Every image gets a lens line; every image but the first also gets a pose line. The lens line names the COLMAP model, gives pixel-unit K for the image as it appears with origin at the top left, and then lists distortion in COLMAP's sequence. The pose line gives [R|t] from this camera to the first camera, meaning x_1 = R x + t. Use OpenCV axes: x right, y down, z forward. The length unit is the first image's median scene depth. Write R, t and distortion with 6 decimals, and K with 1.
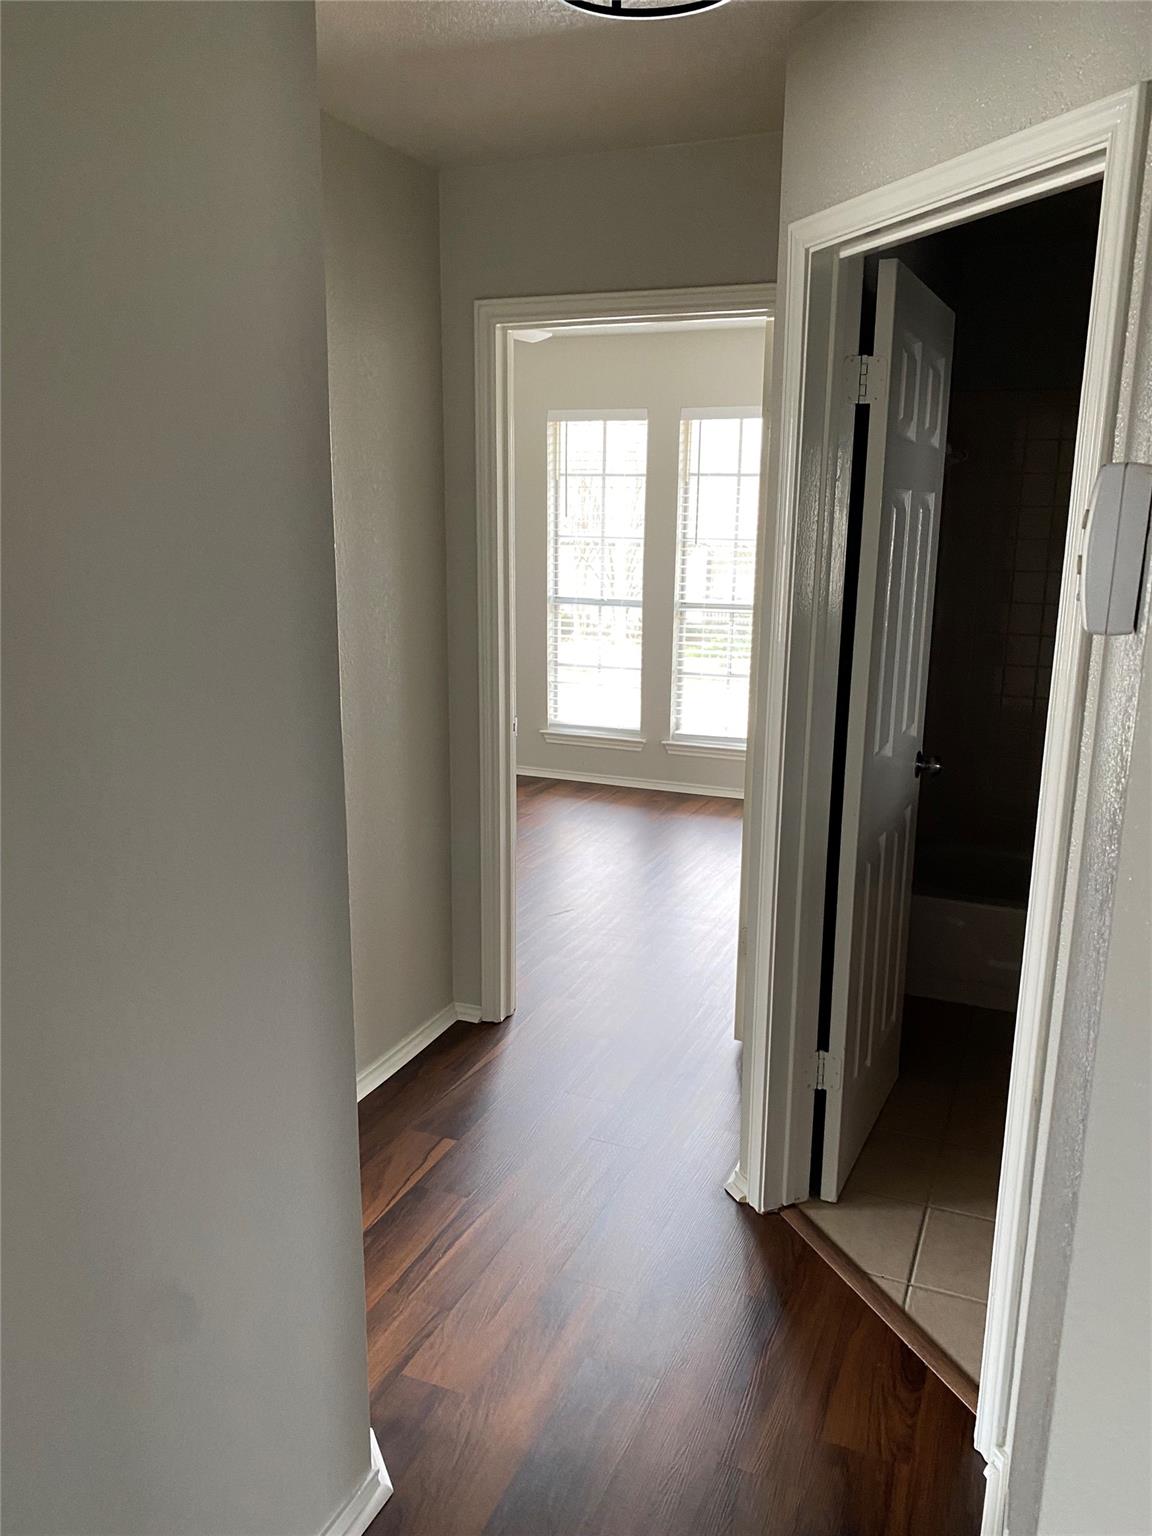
lens RADIAL K [[1184.9, 0, 575.8], [0, 1184.9, 760.1], [0, 0, 1]] dist [0.016332, -0.010347]
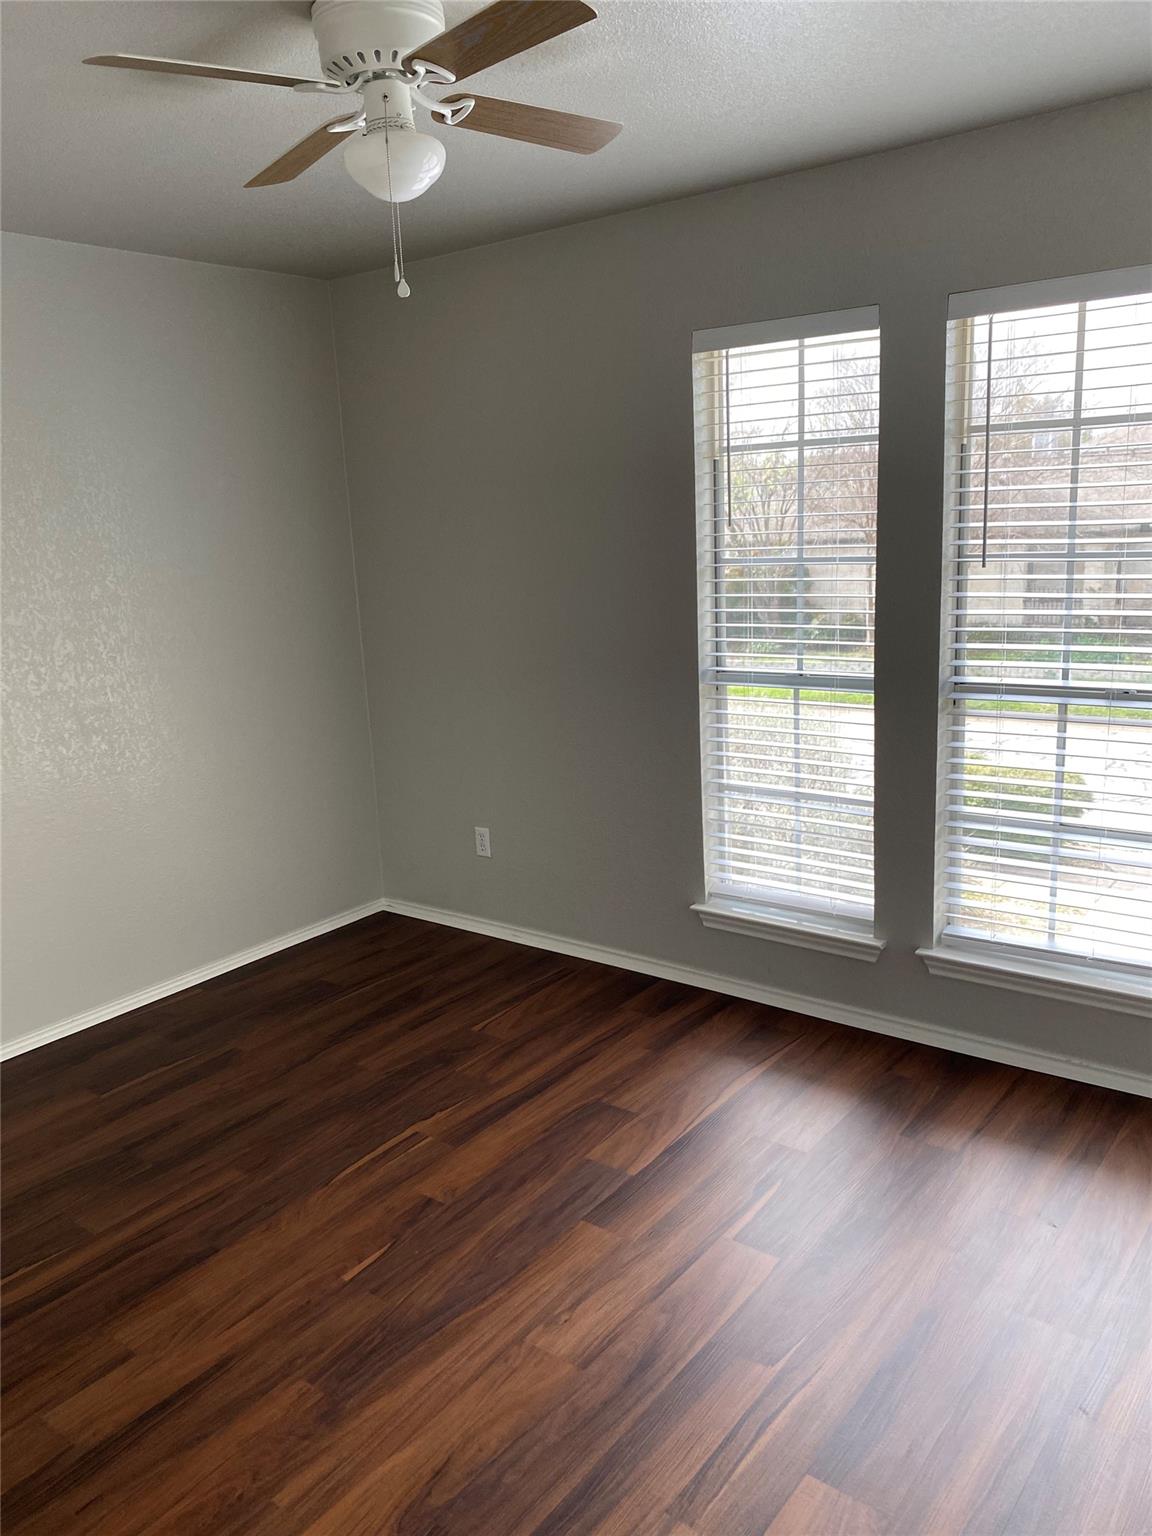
lens RADIAL K [[1184.9, 0, 575.8], [0, 1184.9, 760.1], [0, 0, 1]] dist [0.016332, -0.010347]
pose [[0.974911, -0.002517, -0.222580, 0.044240], [-0.002199, 0.999778, -0.020938, -0.087746], [0.222584, 0.020902, 0.974689, 0.464225]]
